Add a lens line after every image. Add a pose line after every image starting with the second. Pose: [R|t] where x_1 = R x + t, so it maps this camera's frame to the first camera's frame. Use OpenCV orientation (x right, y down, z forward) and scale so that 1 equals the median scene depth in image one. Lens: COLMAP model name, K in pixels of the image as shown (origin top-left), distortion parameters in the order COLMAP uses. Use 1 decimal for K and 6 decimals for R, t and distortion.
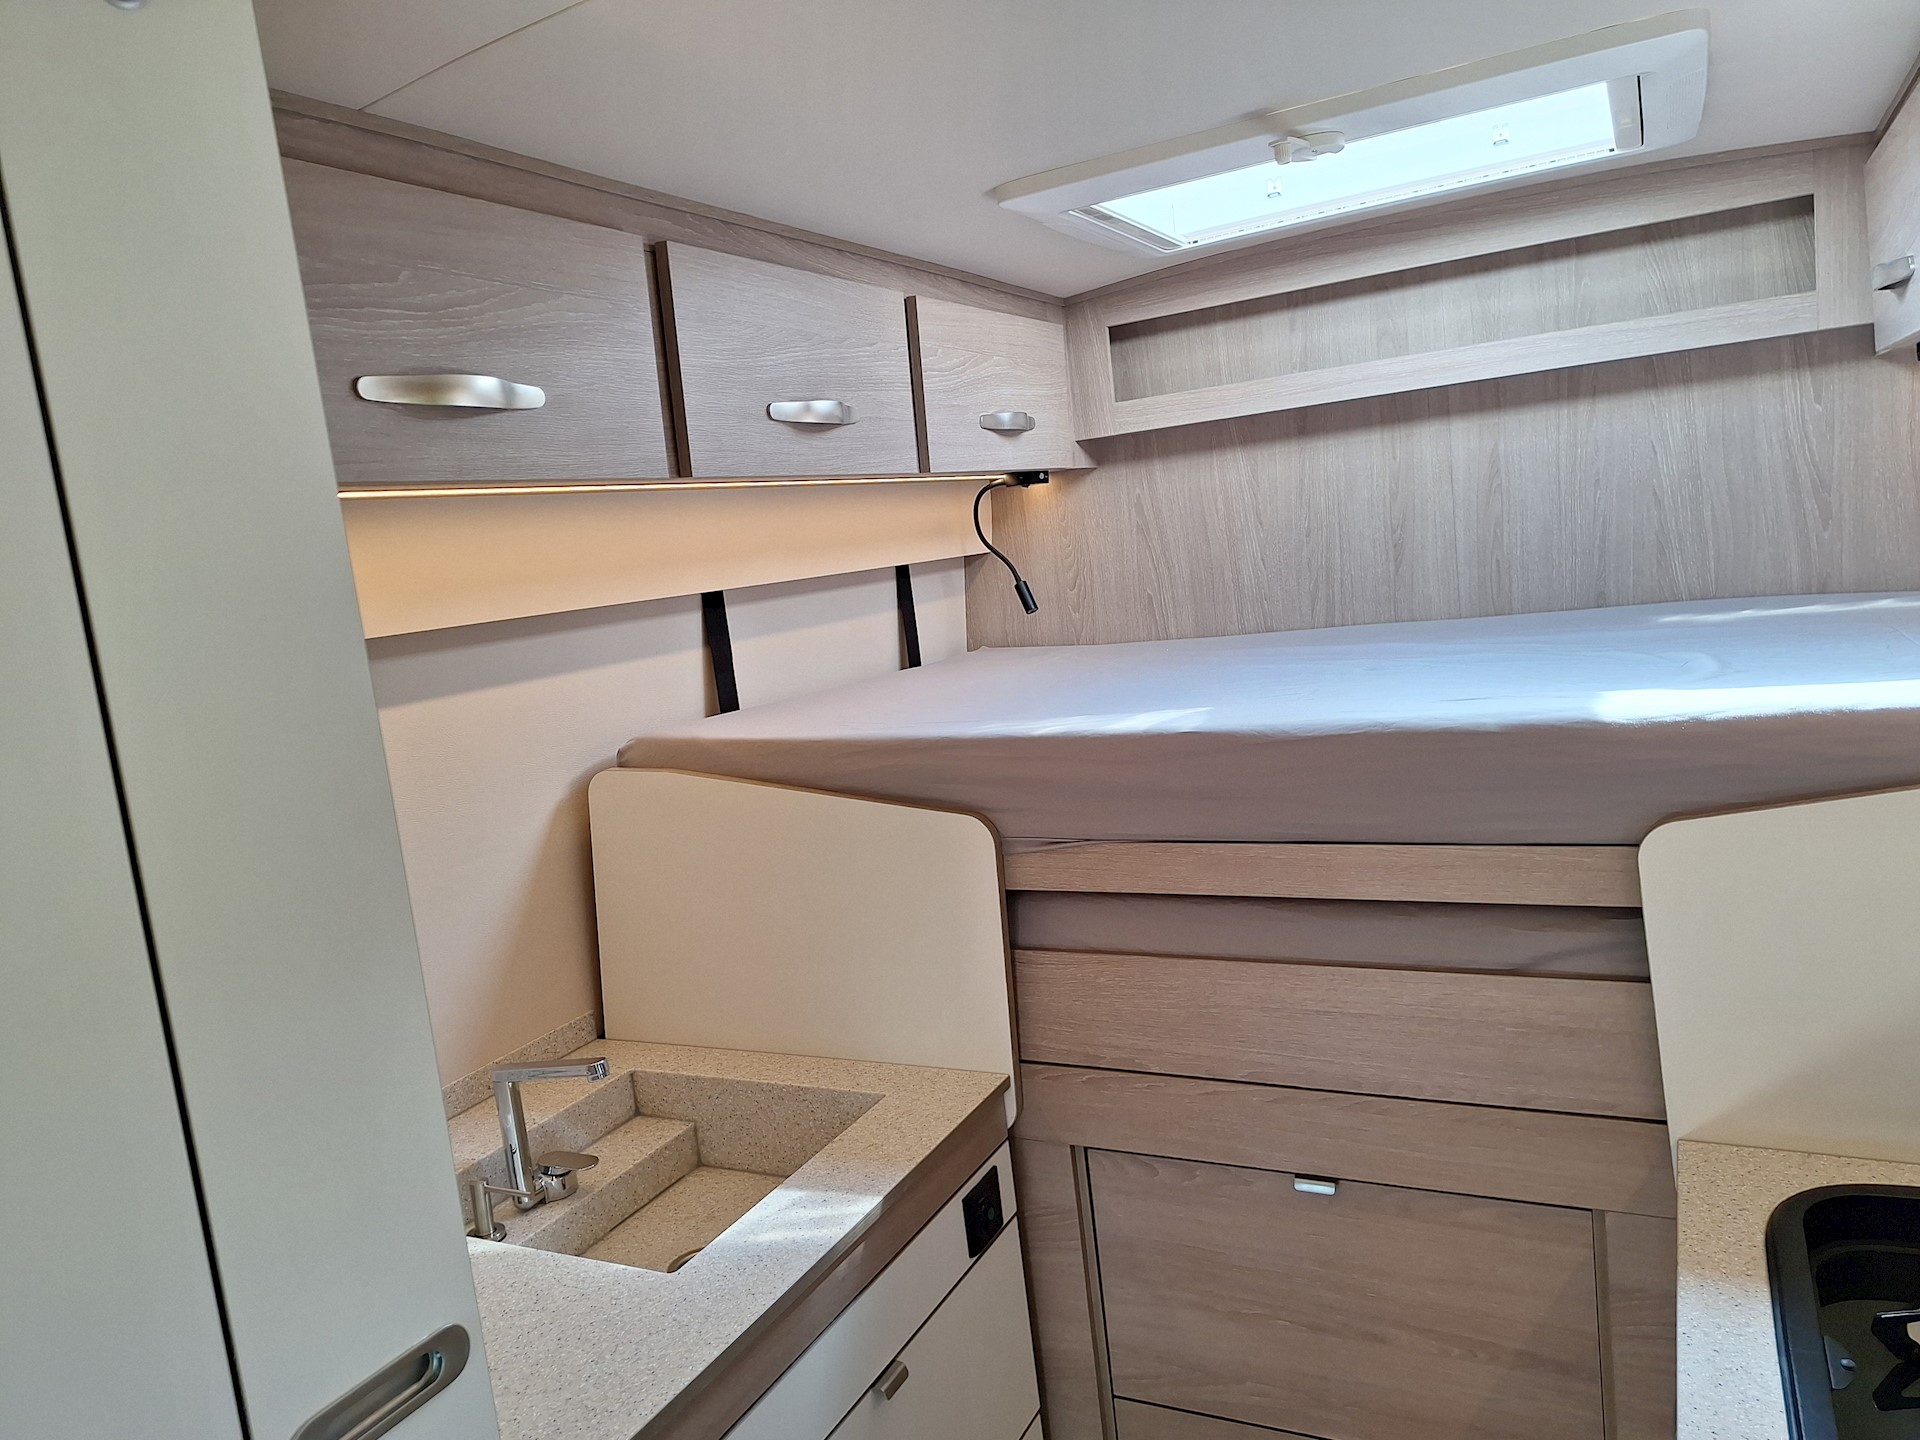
lens RADIAL K [[1258.1, 0, 957.0], [0, 1258.1, 720.0], [0, 0, 1]] dist [0.120708, -0.135312]
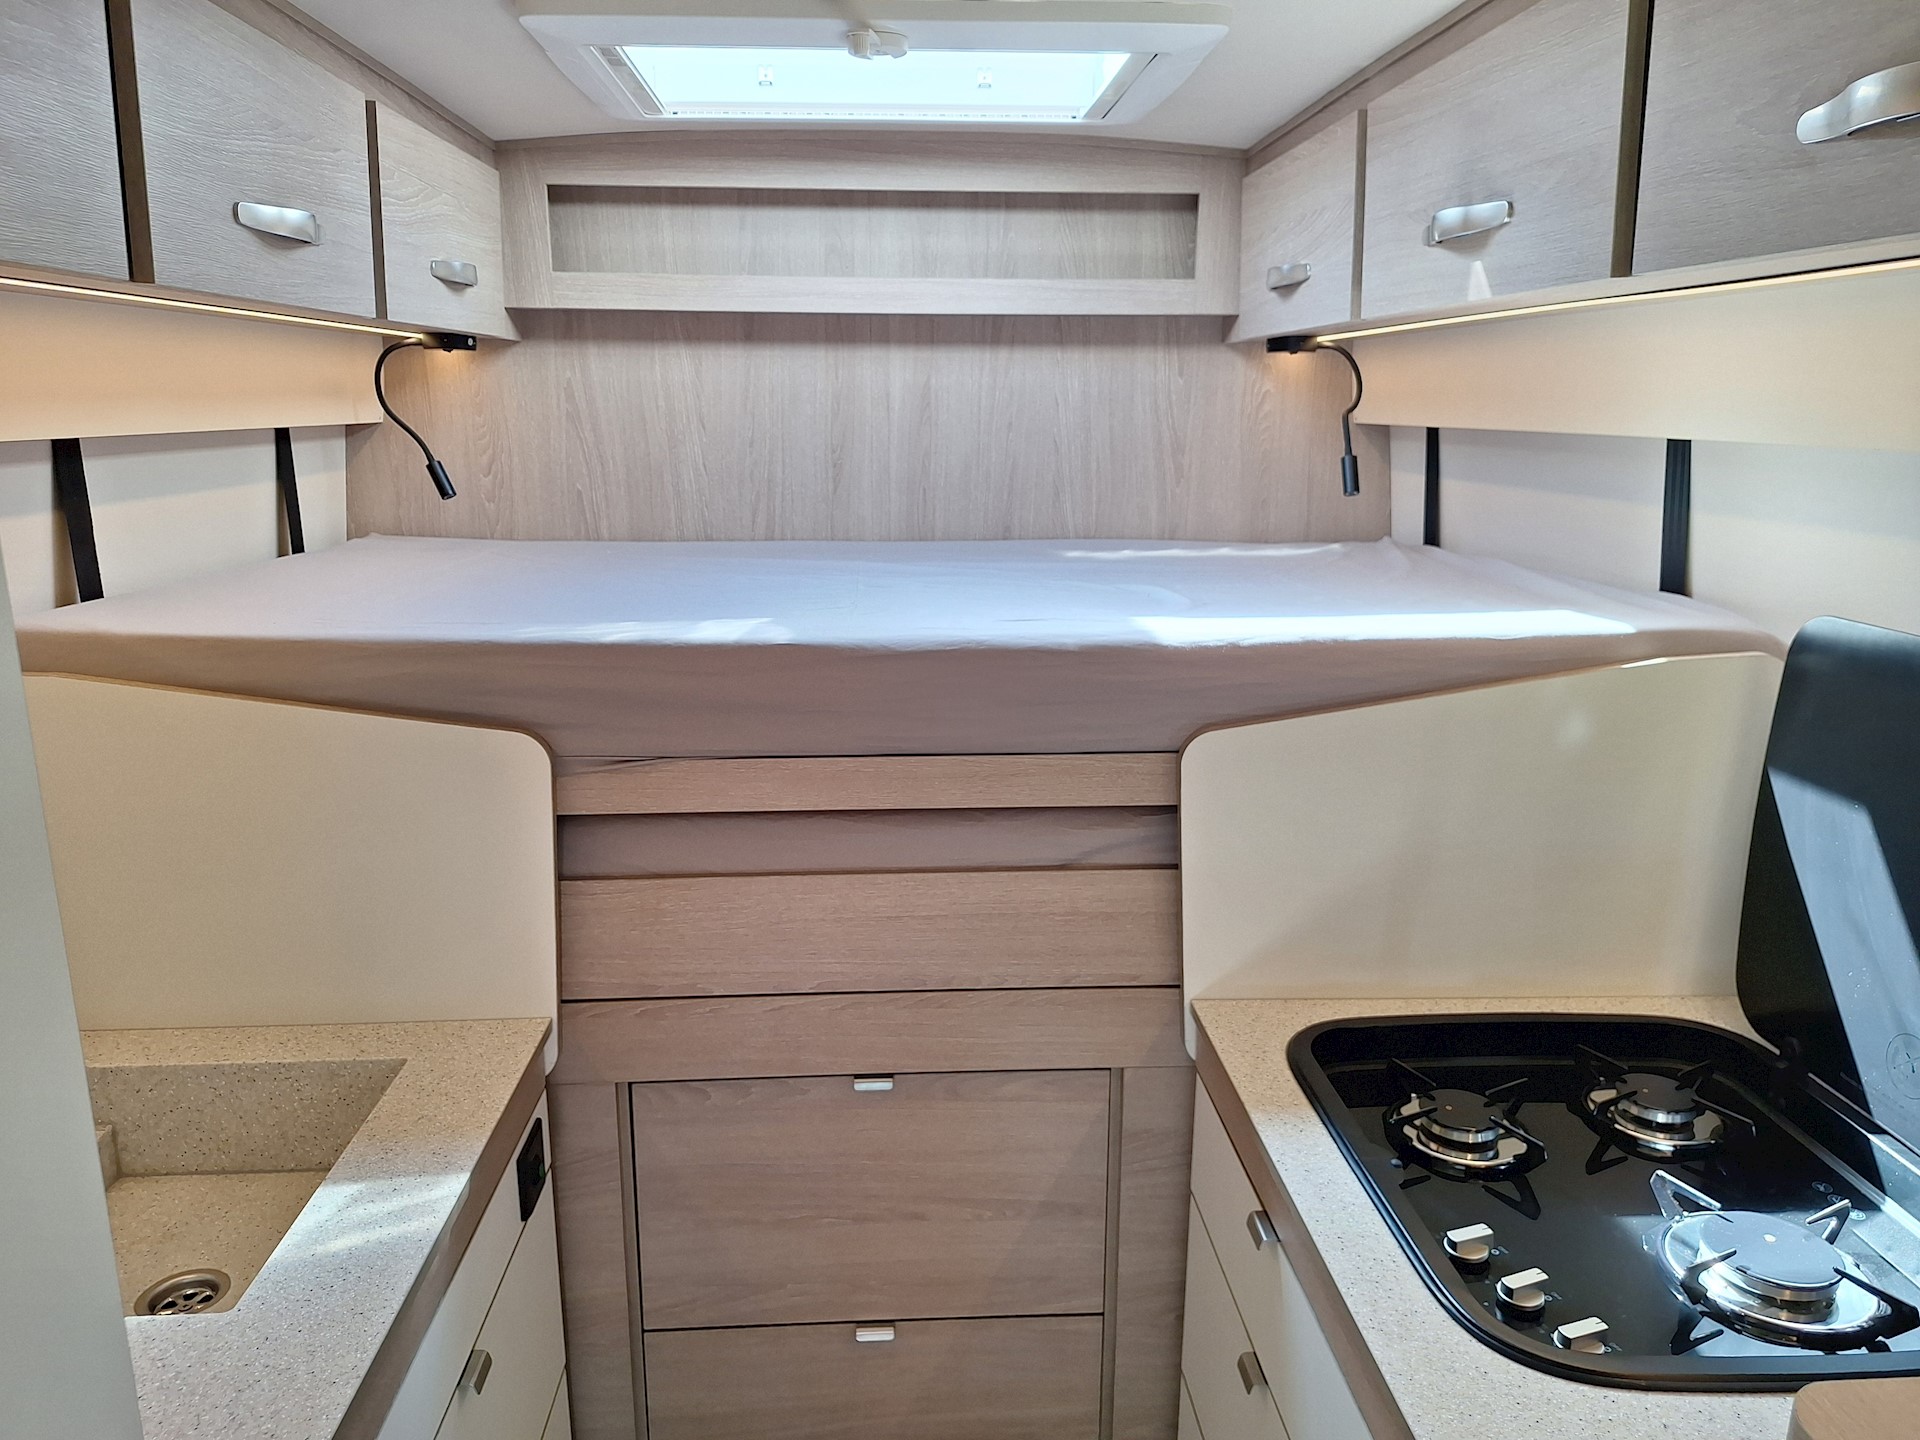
lens RADIAL K [[1279.2, 0, 949.1], [0, 1279.2, 716.9], [0, 0, 1]] dist [0.124541, -0.136910]
pose [[0.875957, -0.001967, 0.482384, -0.151955], [-0.030626, 0.997748, 0.059681, 0.002625], [-0.481415, -0.067052, 0.873924, 0.069146]]
